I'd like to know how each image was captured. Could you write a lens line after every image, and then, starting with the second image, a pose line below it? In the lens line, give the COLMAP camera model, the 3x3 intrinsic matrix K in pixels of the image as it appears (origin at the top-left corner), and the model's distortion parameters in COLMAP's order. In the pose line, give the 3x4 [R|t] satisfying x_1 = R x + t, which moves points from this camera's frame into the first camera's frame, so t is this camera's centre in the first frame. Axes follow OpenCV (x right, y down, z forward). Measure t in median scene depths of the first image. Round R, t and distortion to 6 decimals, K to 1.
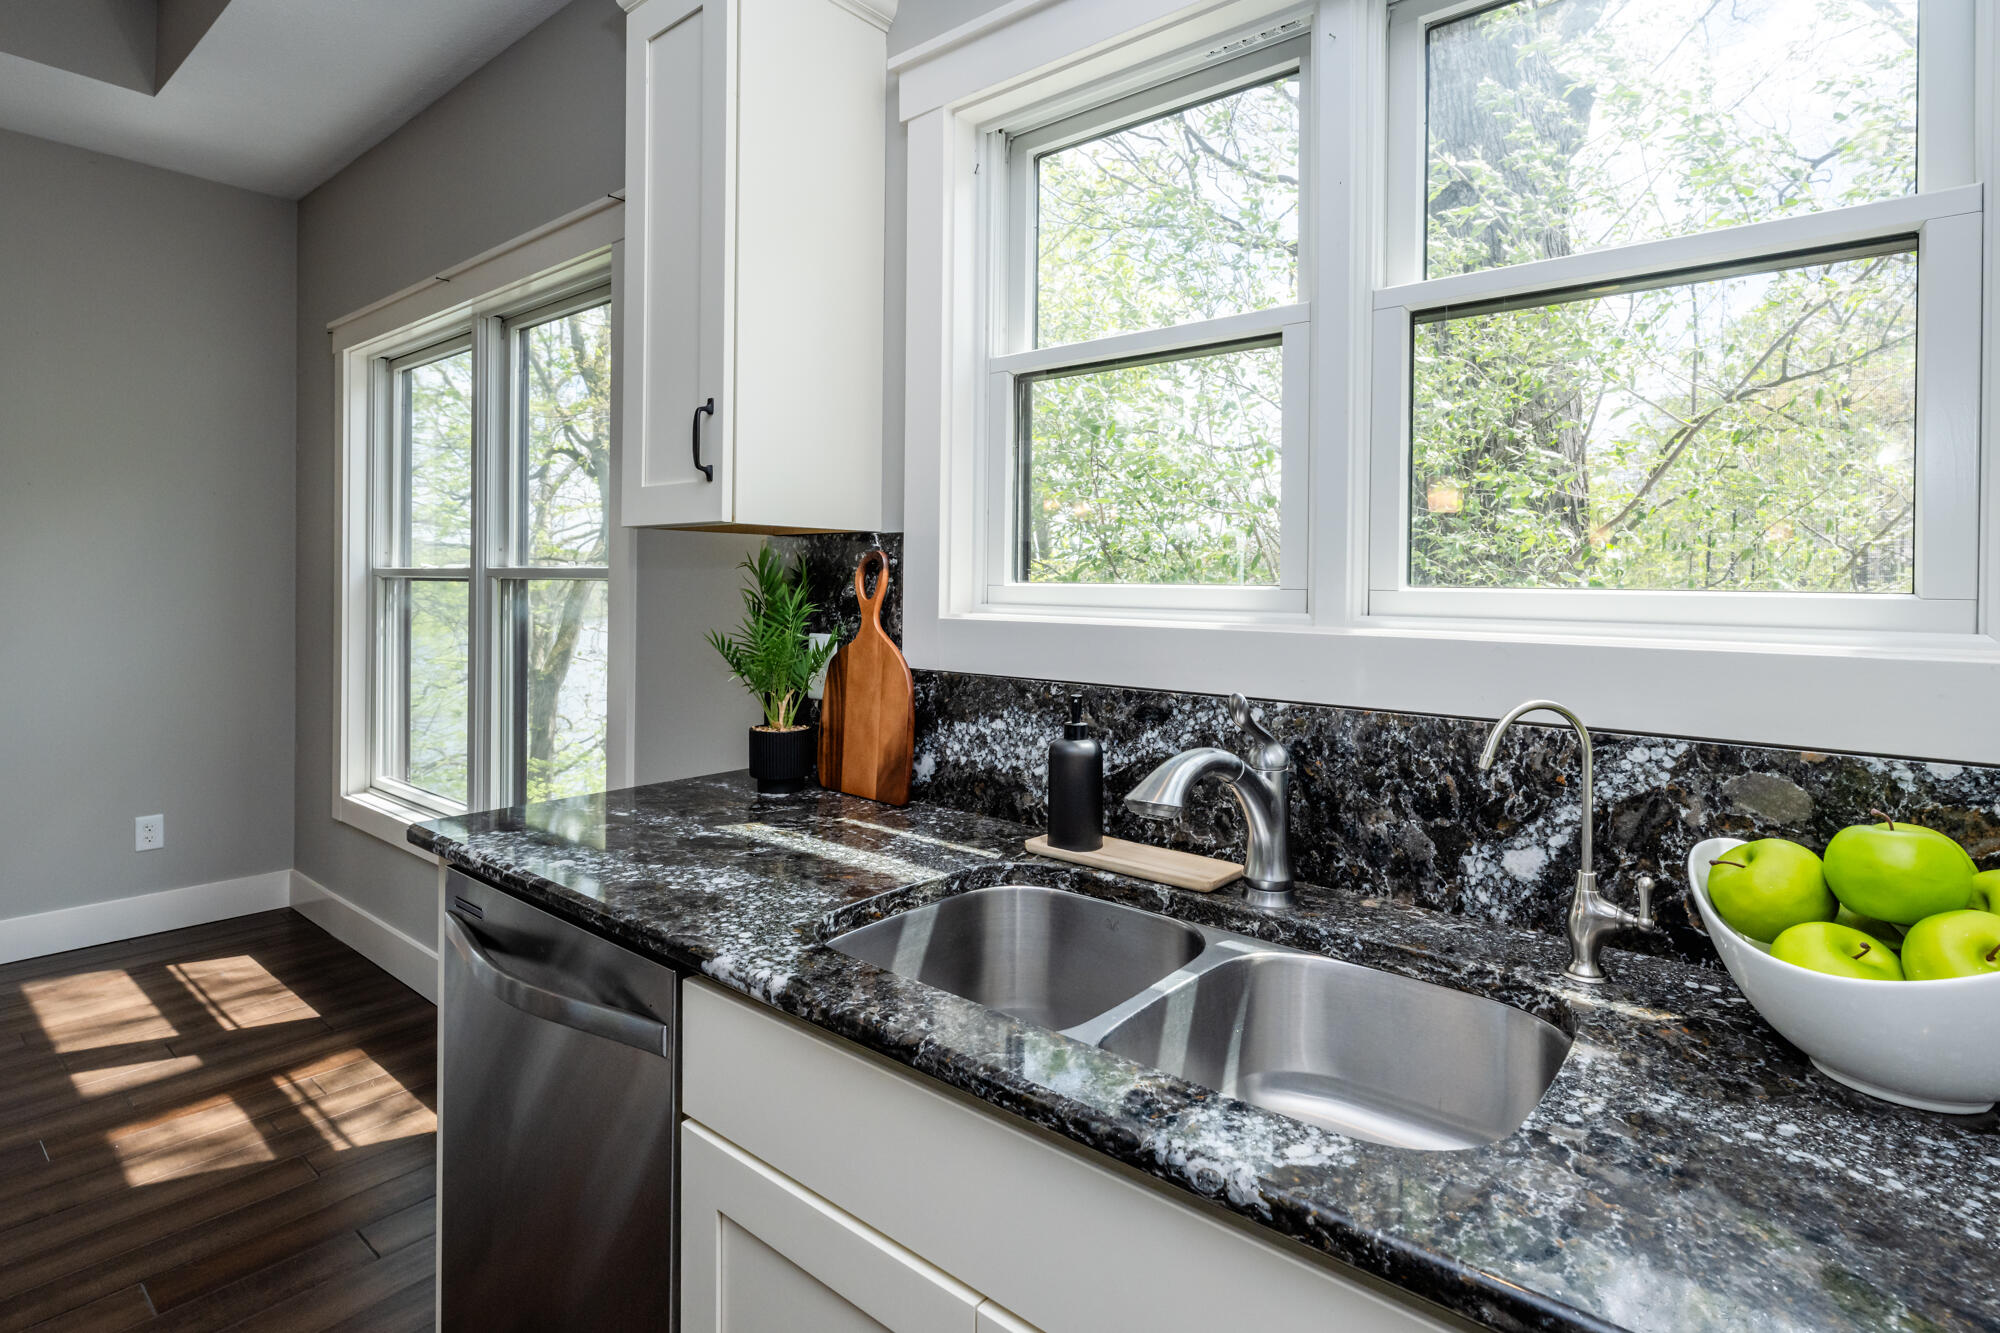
lens RADIAL K [[1002.4, 0, 980.1], [0, 1002.4, 587.7], [0, 0, 1]] dist [0.002146, 0.000163]
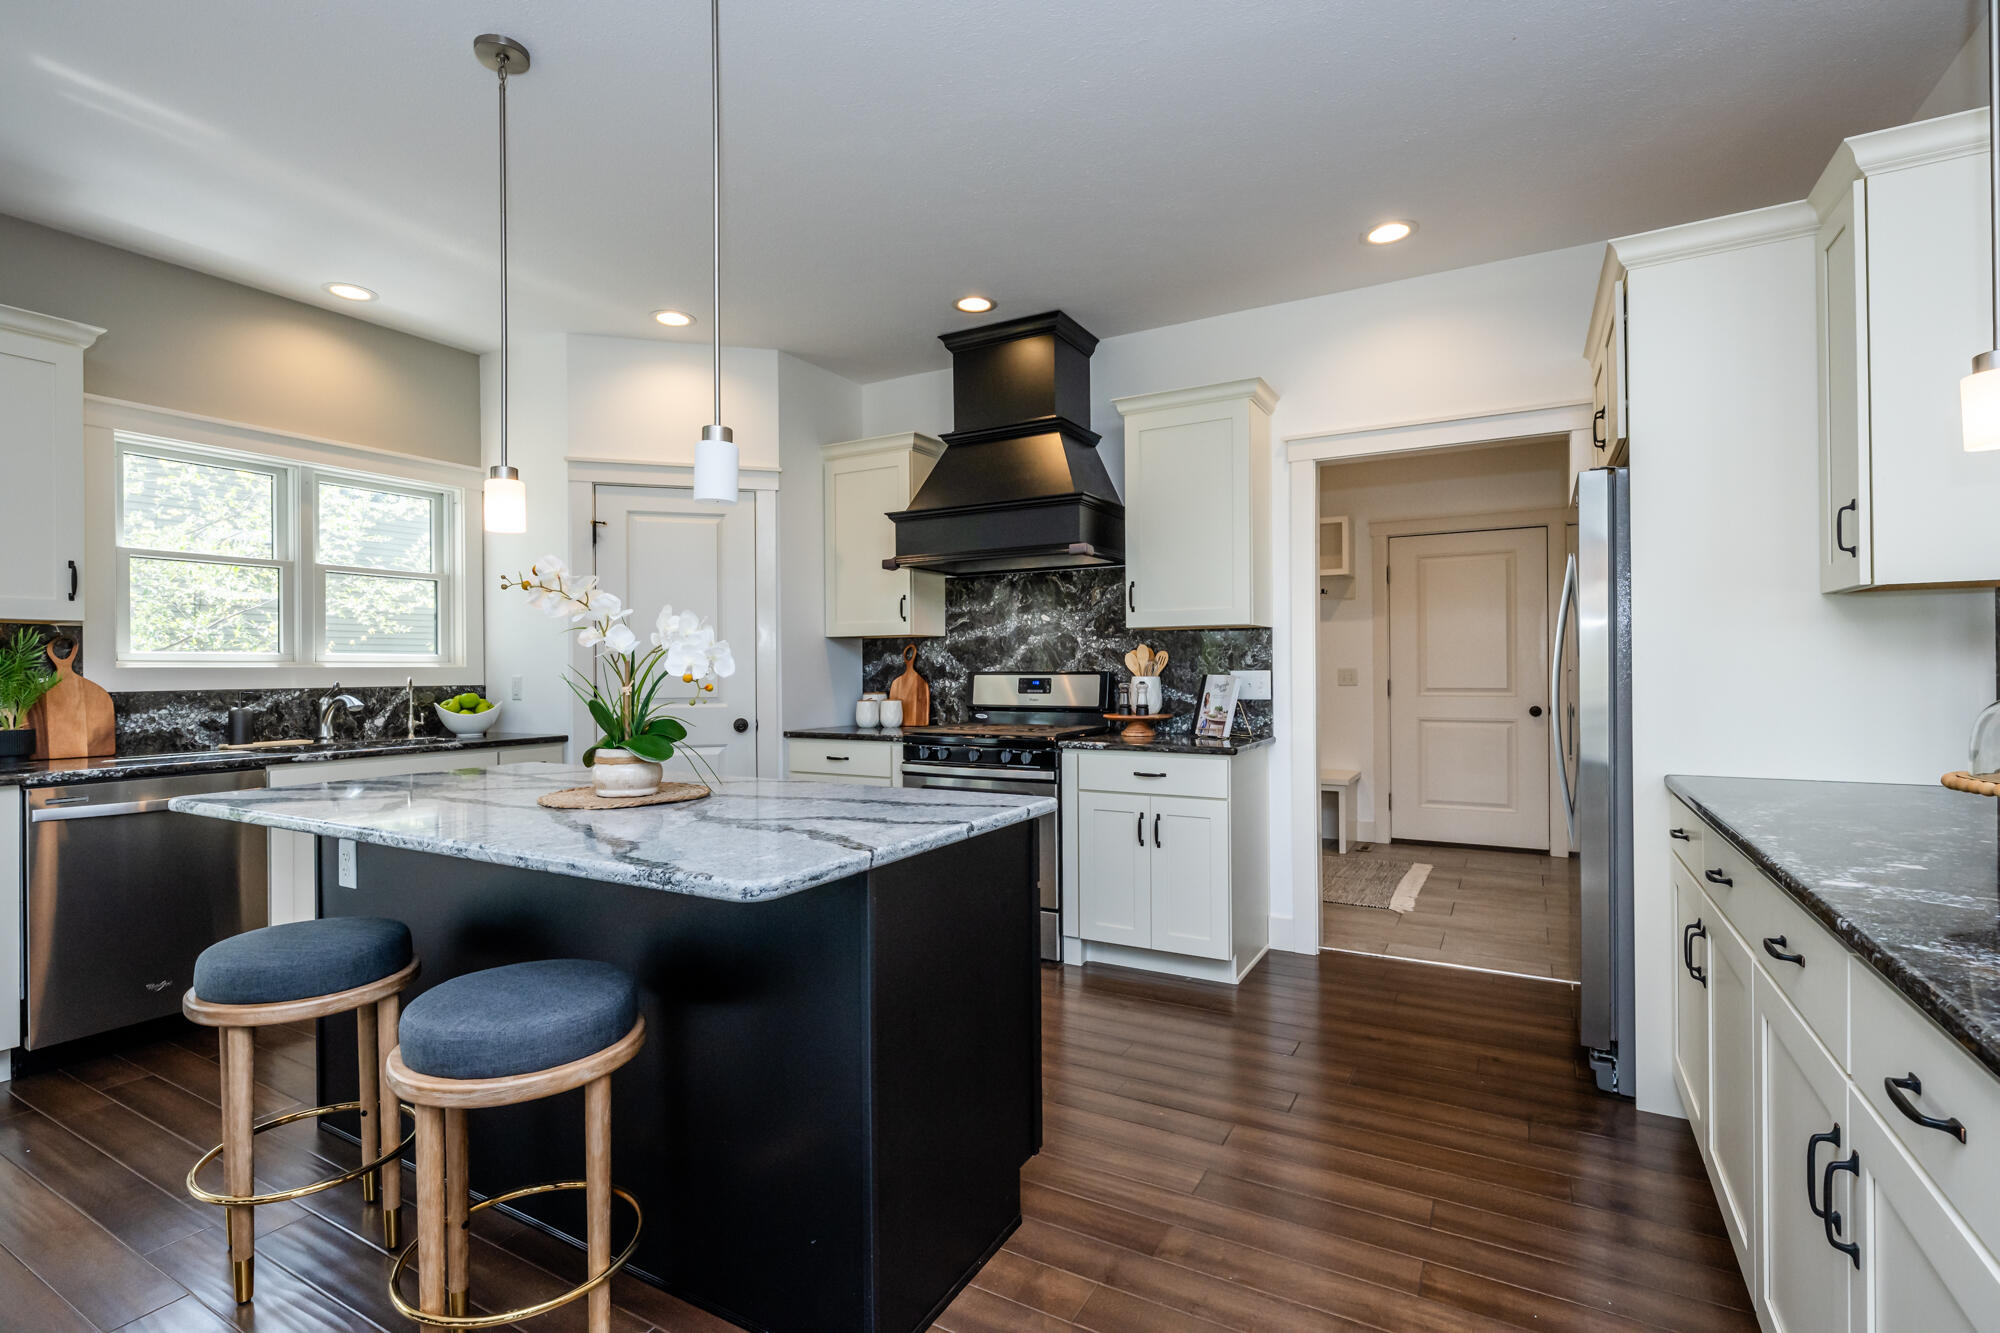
lens RADIAL K [[926.4, 0, 997.5], [0, 926.4, 665.1], [0, 0, 1]] dist [-0.006016, -0.000407]
pose [[-0.187560, -0.004825, 0.982241, -2.511517], [0.007337, 0.999953, 0.006313, 0.028571], [-0.982226, 0.008390, -0.187516, -0.524713]]
